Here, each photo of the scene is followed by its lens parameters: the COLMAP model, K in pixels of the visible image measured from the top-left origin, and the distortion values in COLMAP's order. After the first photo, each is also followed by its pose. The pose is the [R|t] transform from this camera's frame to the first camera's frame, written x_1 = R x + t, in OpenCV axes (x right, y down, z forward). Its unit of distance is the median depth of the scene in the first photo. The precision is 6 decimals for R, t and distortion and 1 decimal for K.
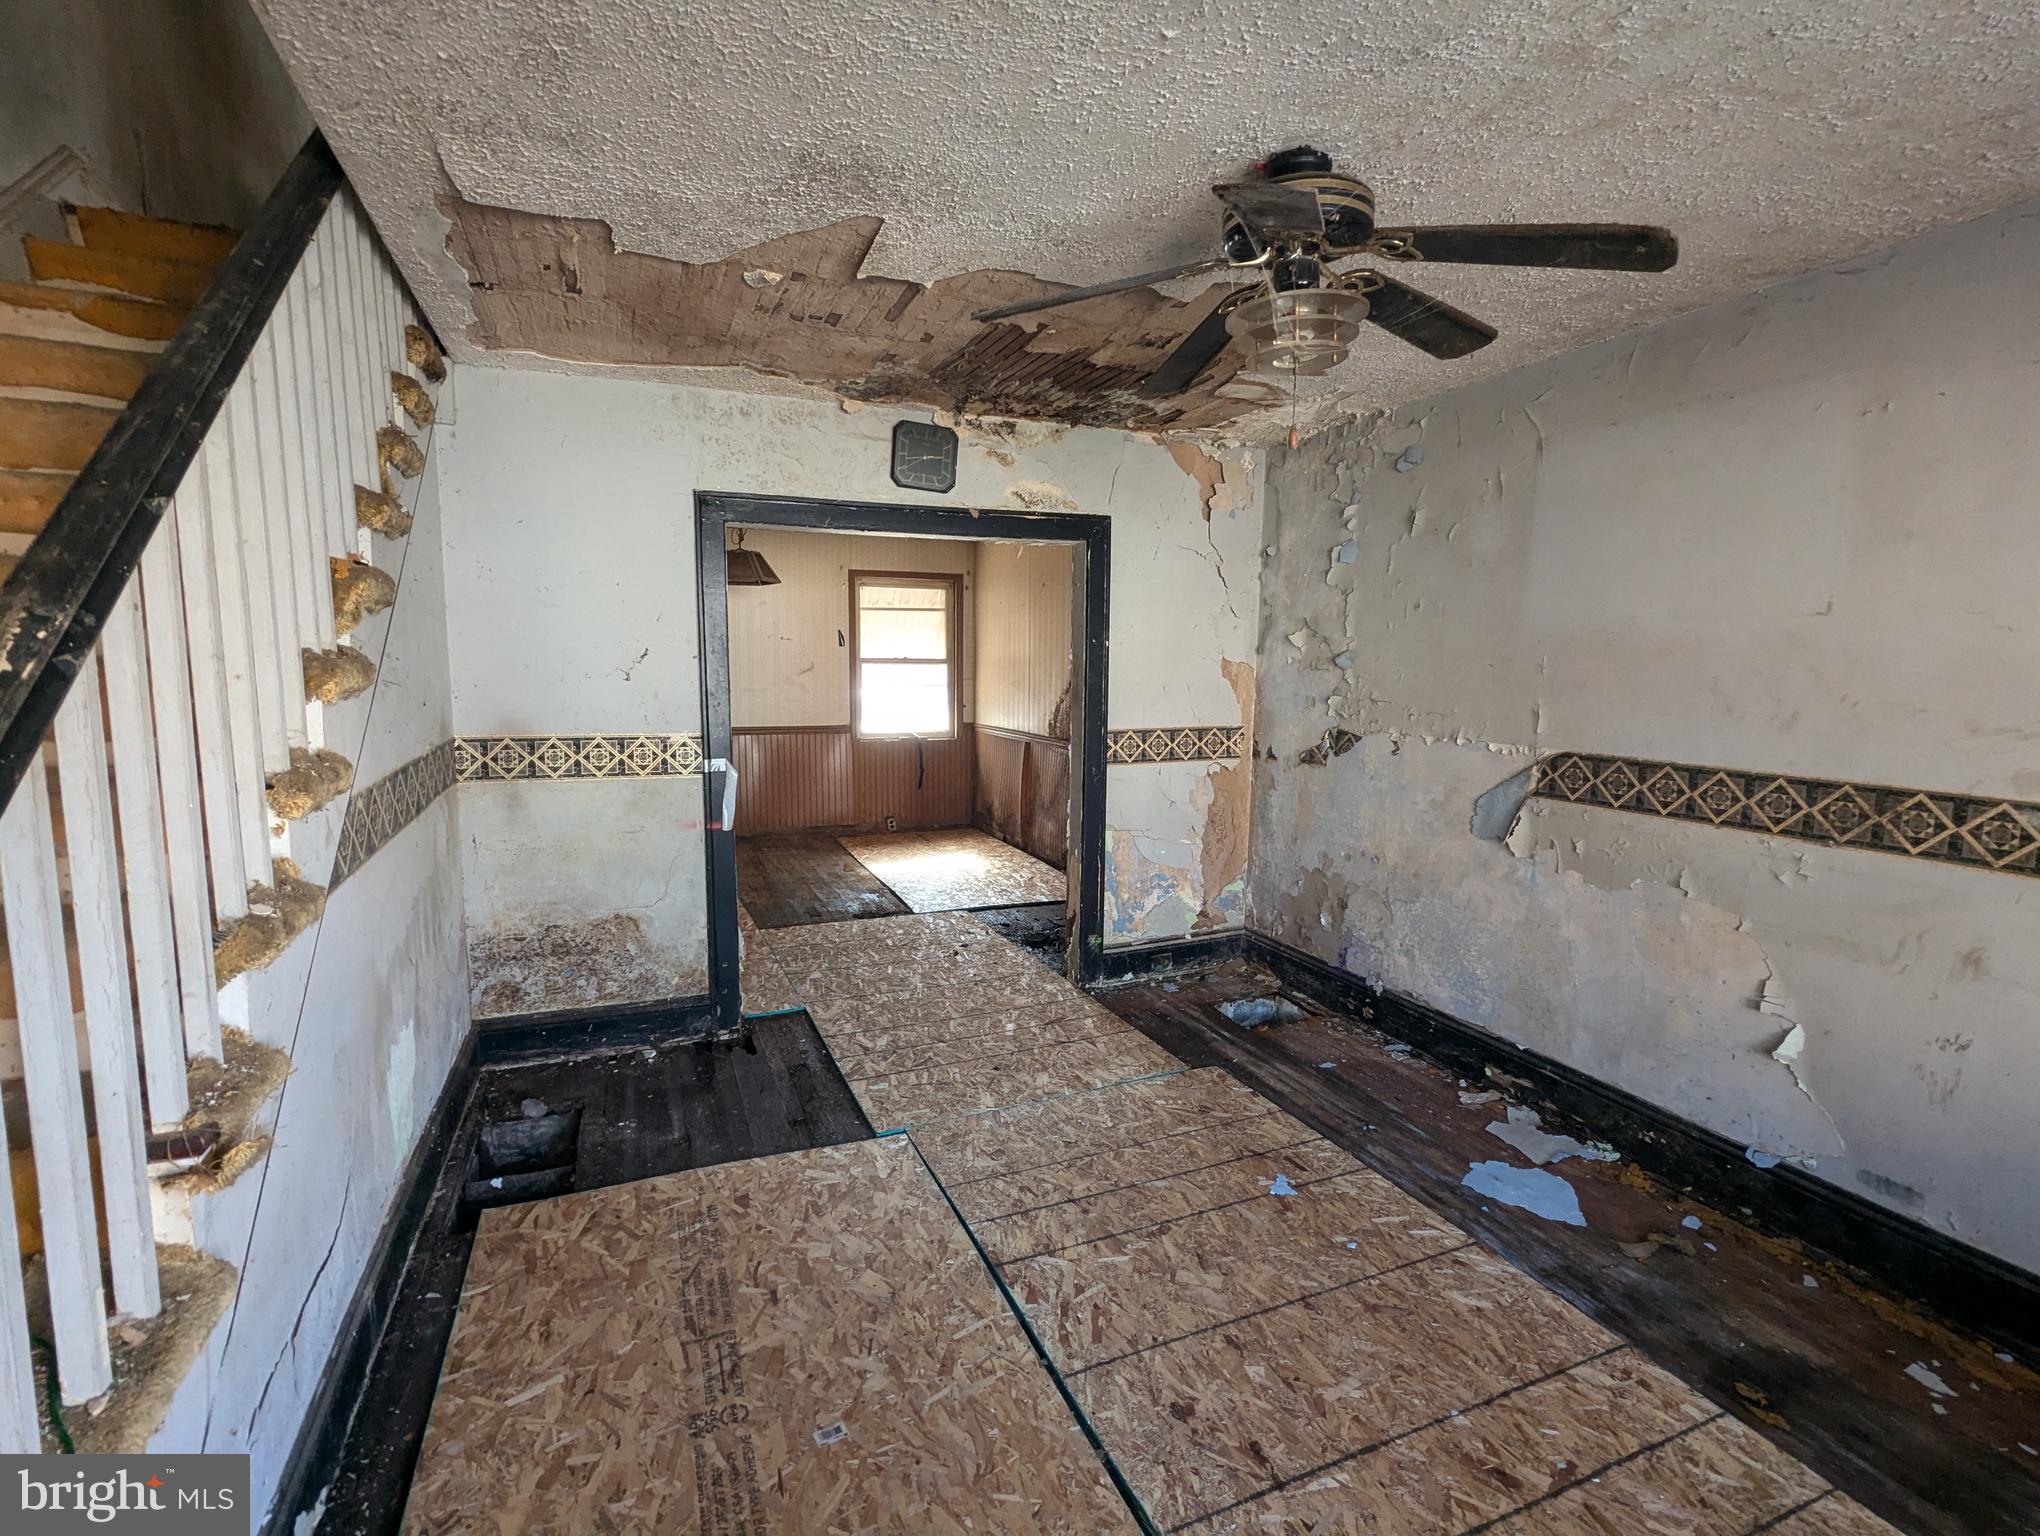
lens RADIAL K [[977.4, 0, 1022.5], [0, 977.4, 773.5], [0, 0, 1]] dist [0.000977, 0.001239]
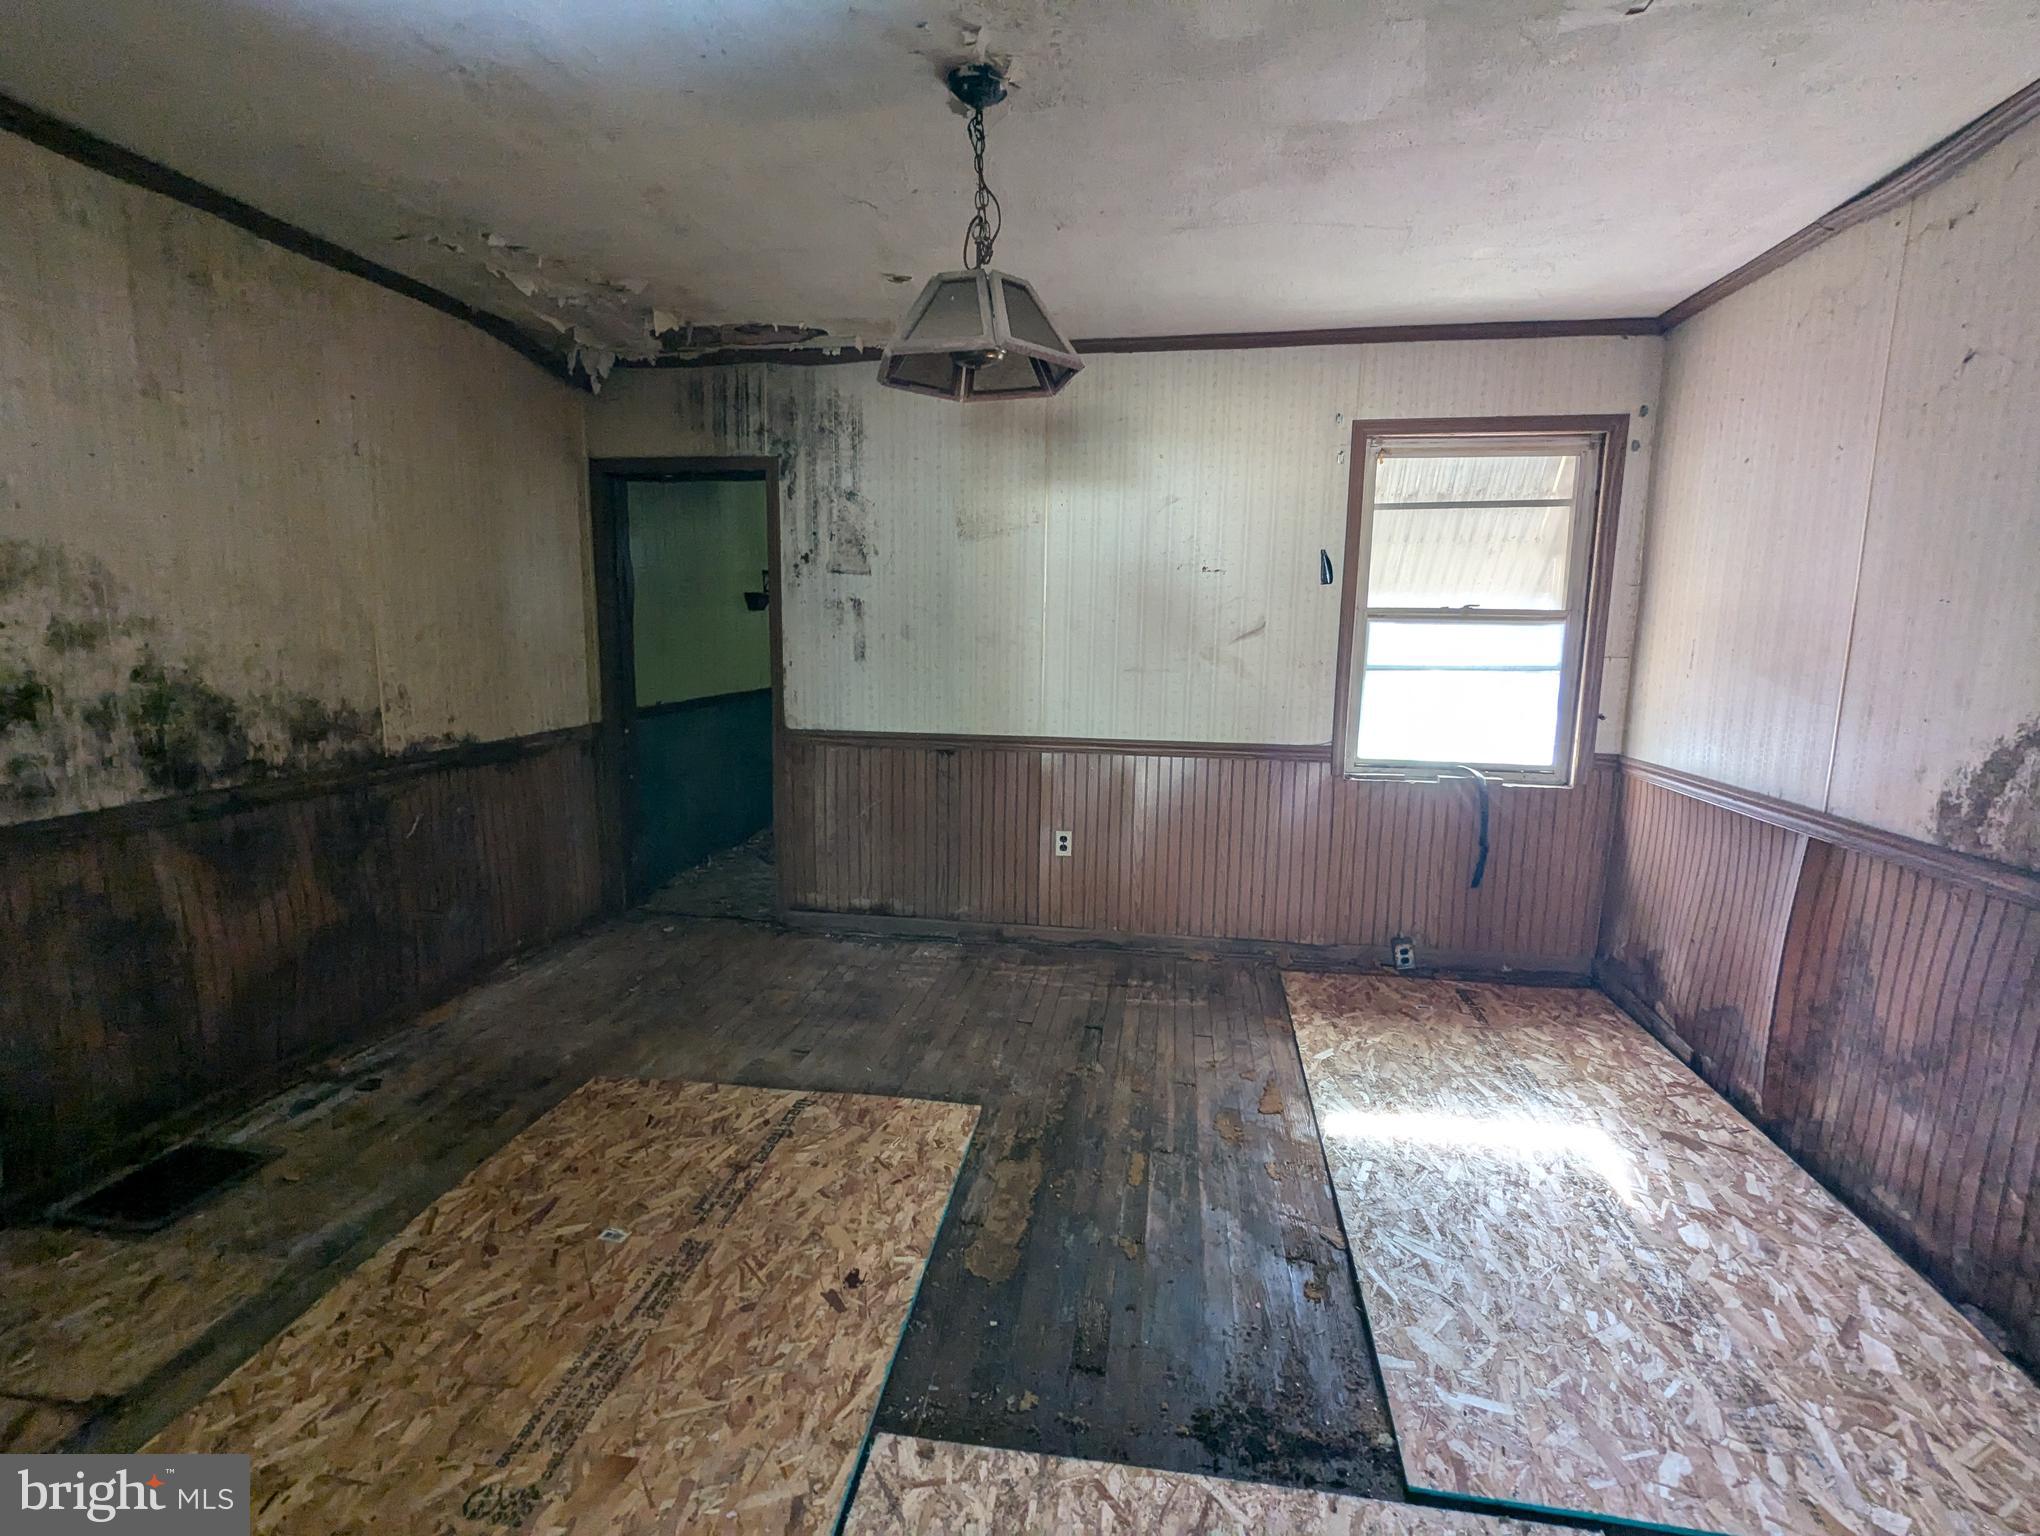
lens RADIAL K [[946.0, 0, 1026.0], [0, 946.0, 771.8], [0, 0, 1]] dist [-0.000716, 0.000106]
pose [[0.846989, 0.084232, -0.524894, -0.108478], [-0.067803, 0.996420, 0.050489, -0.097414], [0.527268, -0.007174, 0.849669, 0.999553]]
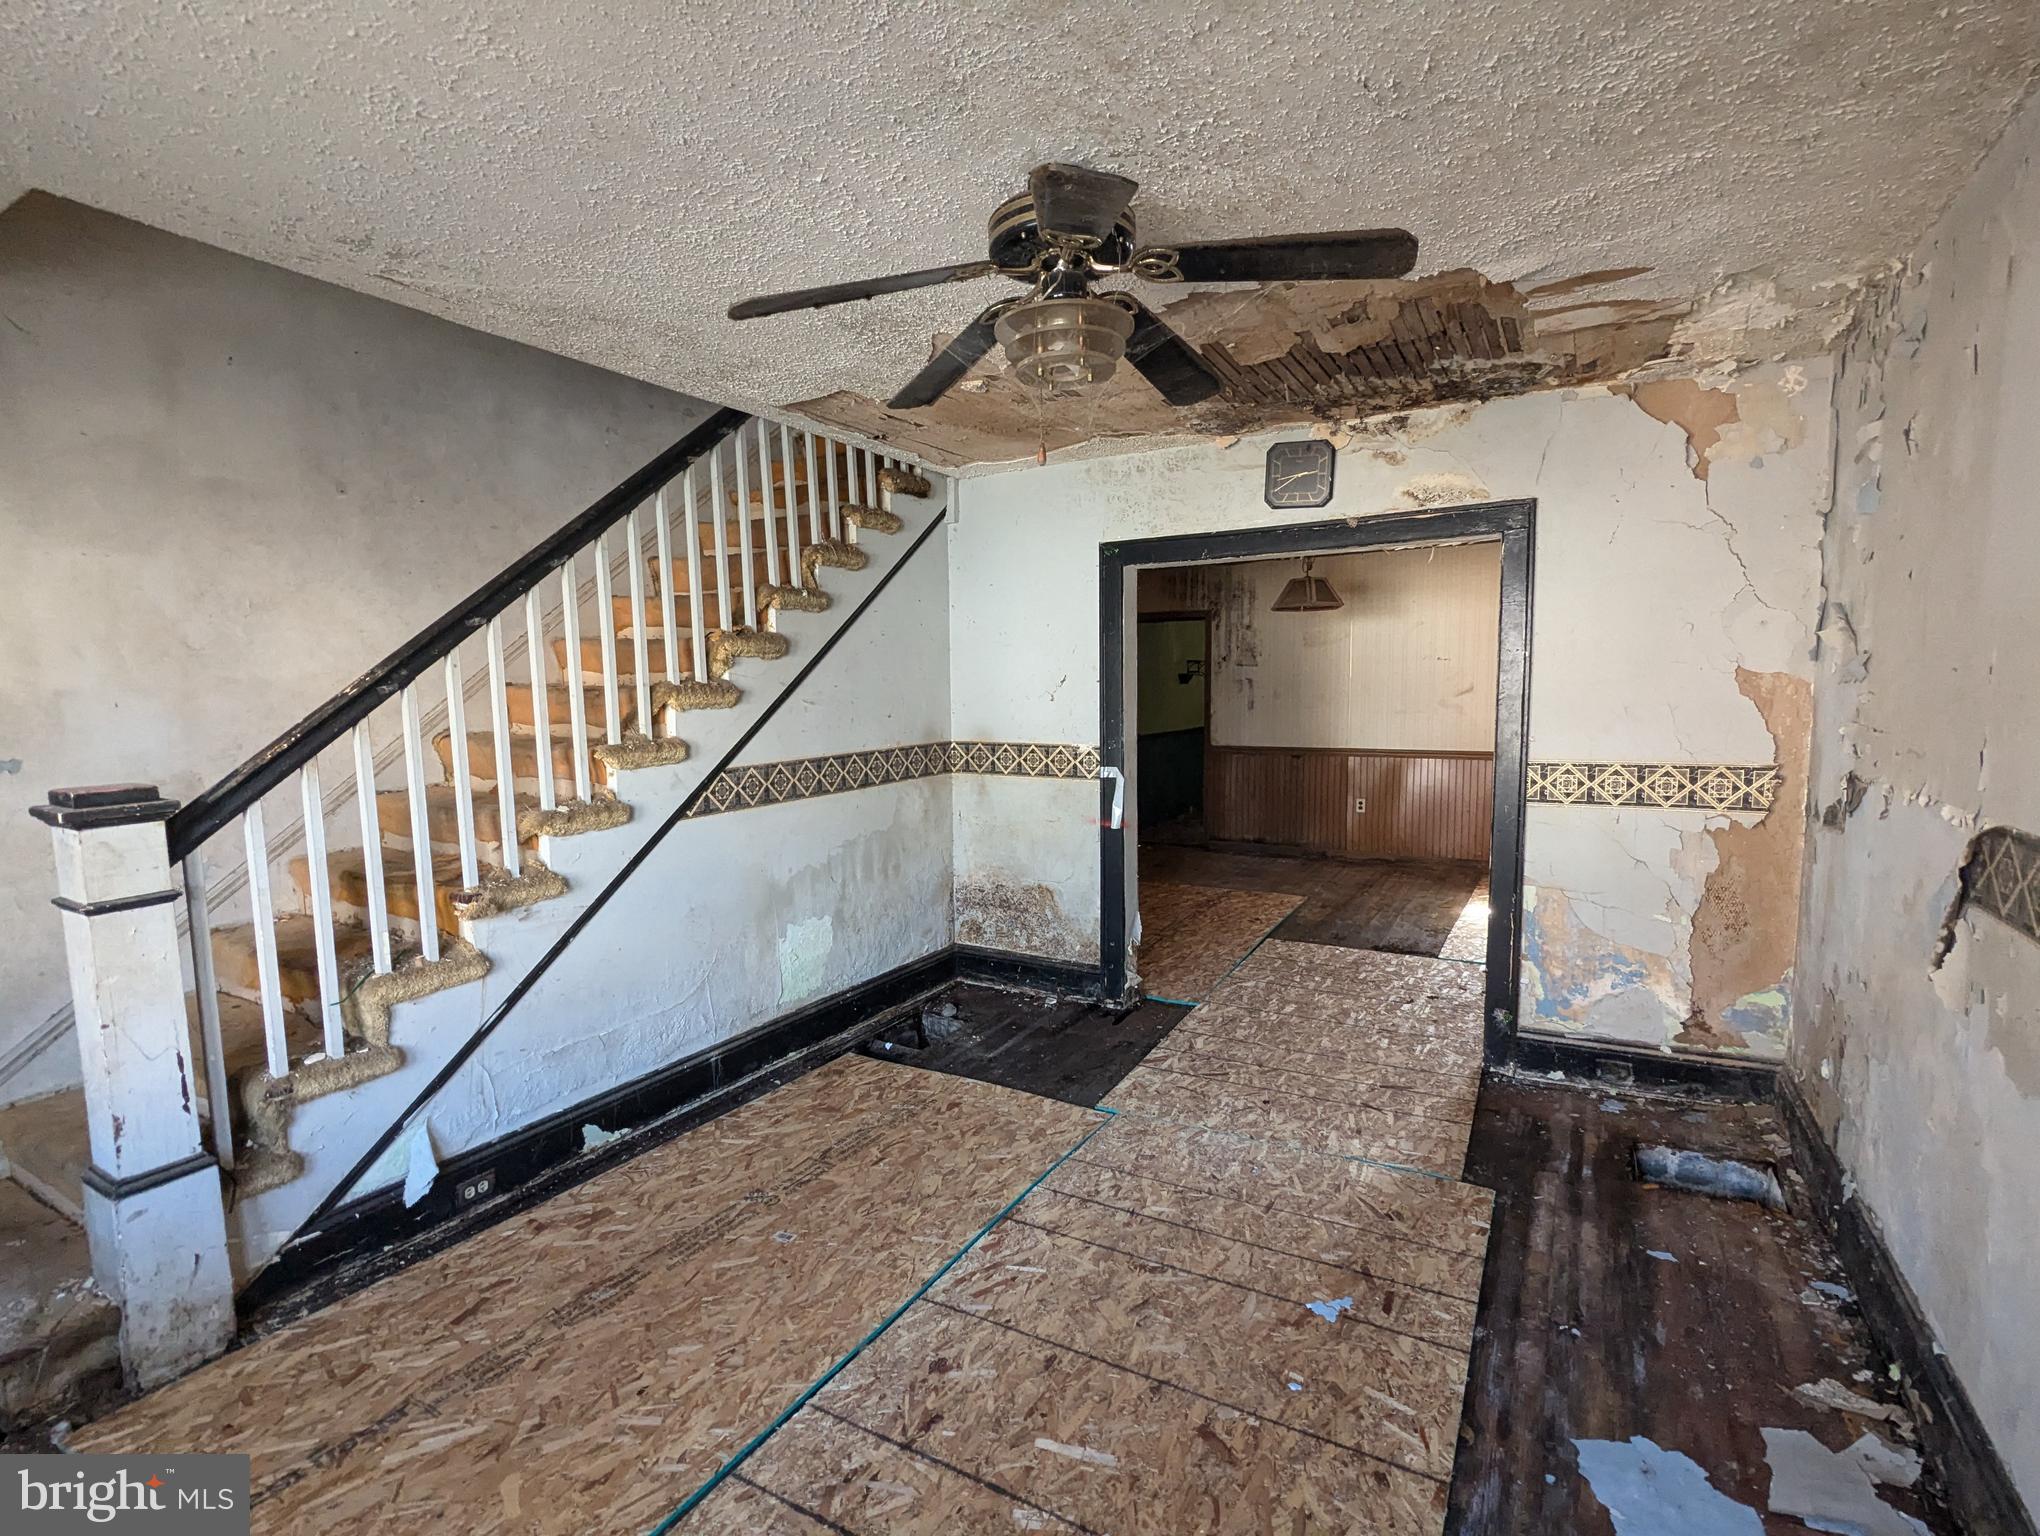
lens RADIAL K [[977.4, 0, 1022.5], [0, 977.4, 773.5], [0, 0, 1]] dist [0.000977, 0.001239]
pose [[0.601095, 0.056364, -0.797187, 0.524125], [-0.076935, 0.996958, 0.012478, -0.012679], [0.795466, 0.053831, 0.603603, 0.190855]]
